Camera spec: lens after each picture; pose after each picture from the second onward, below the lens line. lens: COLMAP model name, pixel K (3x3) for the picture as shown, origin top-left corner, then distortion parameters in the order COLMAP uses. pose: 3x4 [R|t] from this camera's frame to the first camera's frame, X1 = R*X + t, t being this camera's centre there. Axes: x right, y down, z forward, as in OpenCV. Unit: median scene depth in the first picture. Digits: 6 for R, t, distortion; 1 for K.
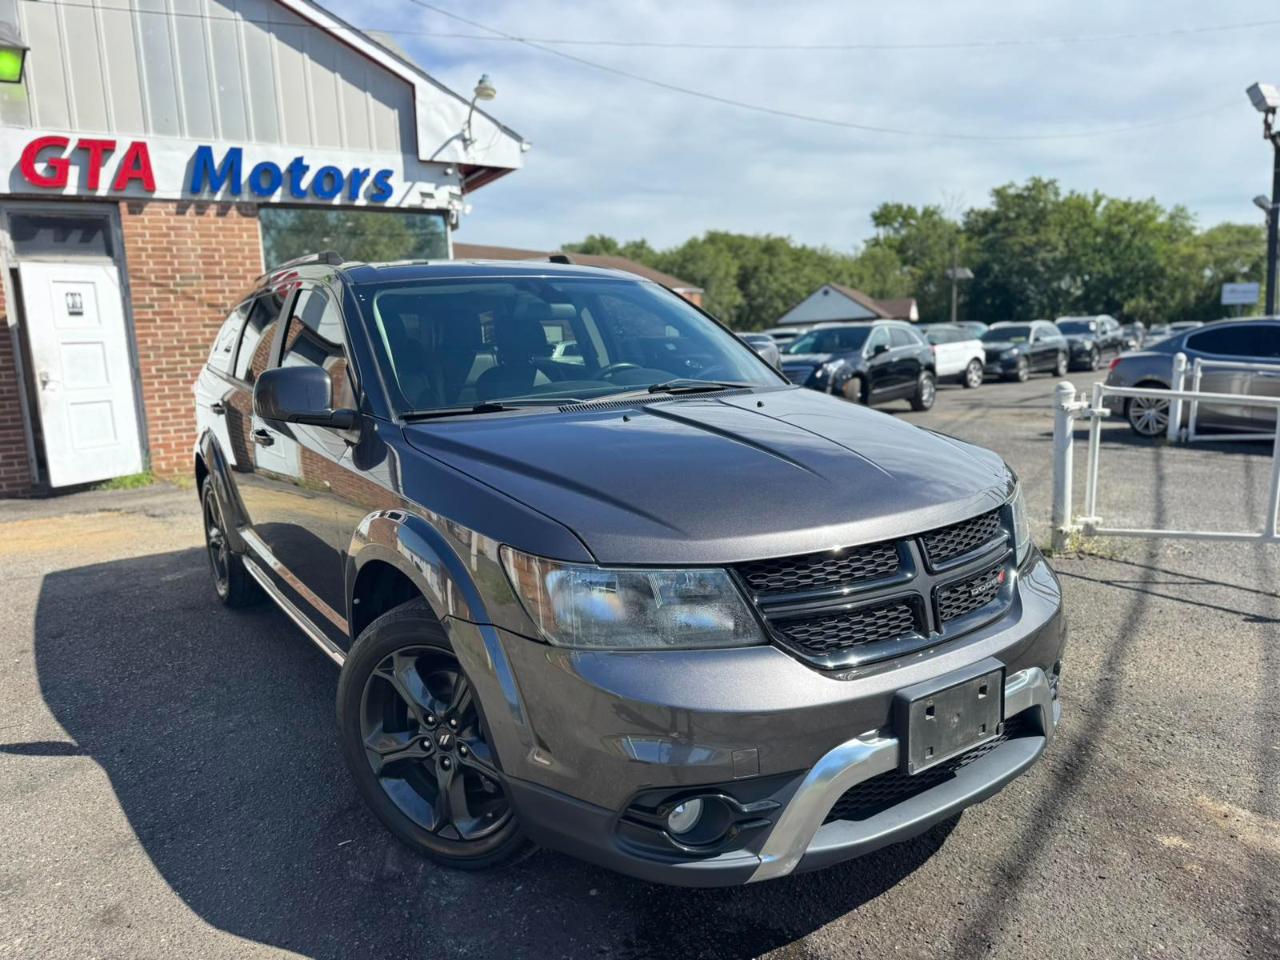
lens RADIAL K [[902.5, 0, 643.2], [0, 902.5, 478.0], [0, 0, 1]] dist [0.040584, -0.050756]
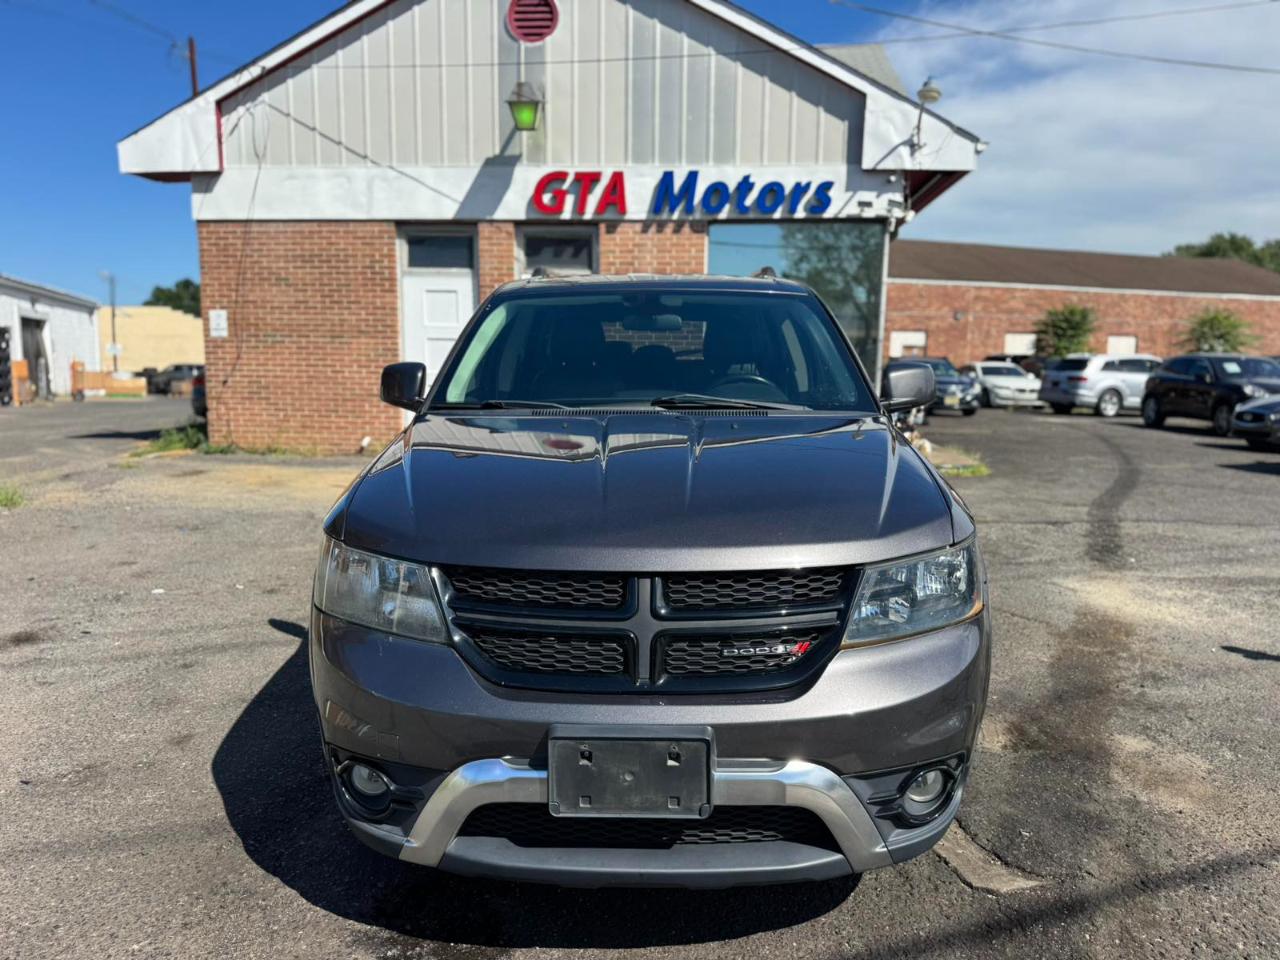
lens RADIAL K [[902.5, 0, 643.1], [0, 902.5, 491.2], [0, 0, 1]] dist [0.040584, -0.050756]
pose [[0.815266, 0.133398, -0.563513, 0.182865], [-0.130809, 0.990377, 0.045200, -0.013778], [0.564120, 0.036862, 0.824870, 0.054431]]
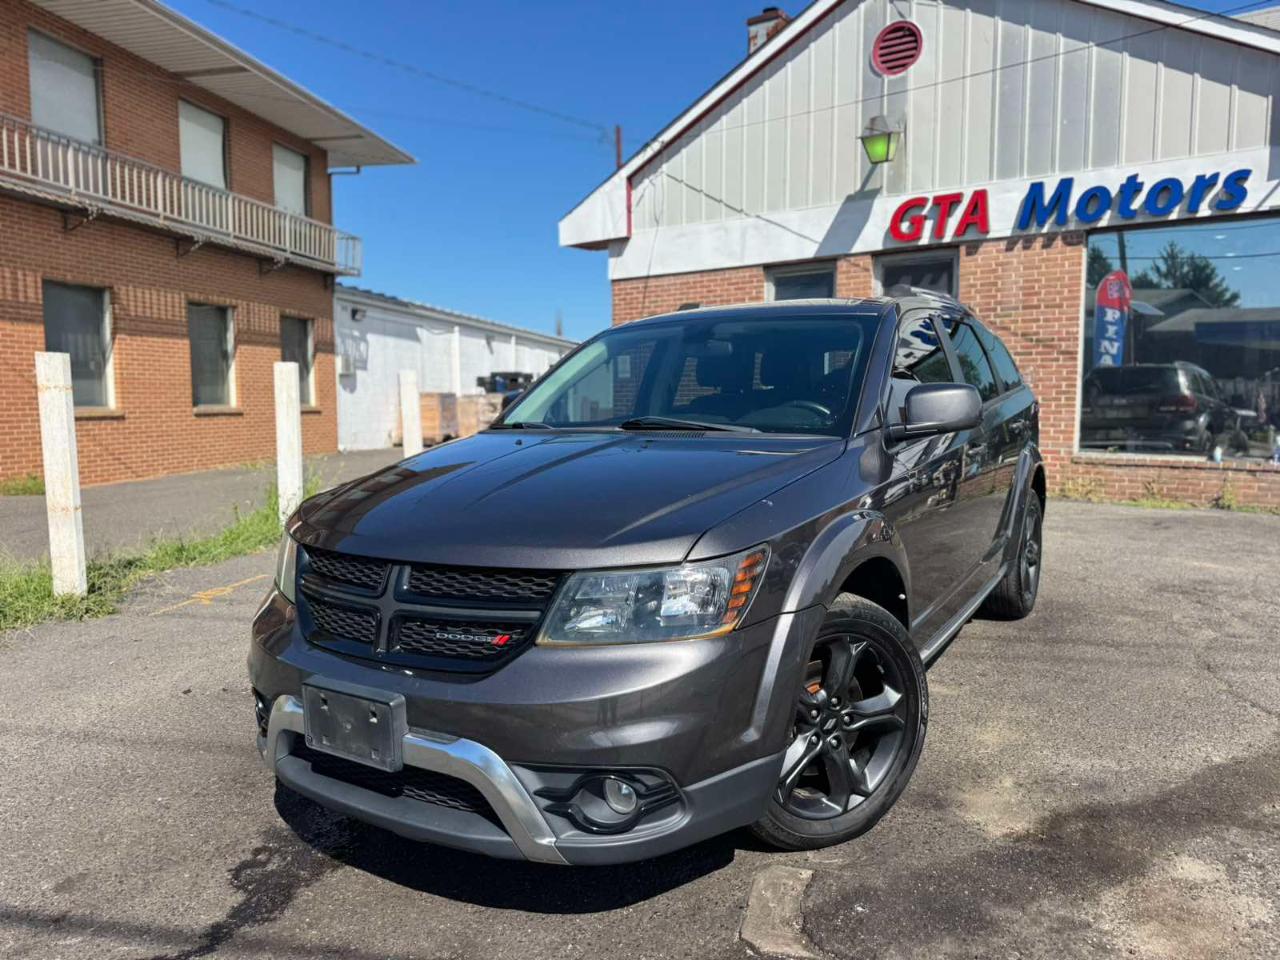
lens RADIAL K [[902.5, 0, 638.1], [0, 902.5, 476.5], [0, 0, 1]] dist [0.040584, -0.050756]
pose [[0.397881, 0.125312, -0.908839, 0.320370], [-0.148171, 0.986400, 0.071138, -0.036533], [0.905393, 0.106359, 0.411037, 0.183425]]
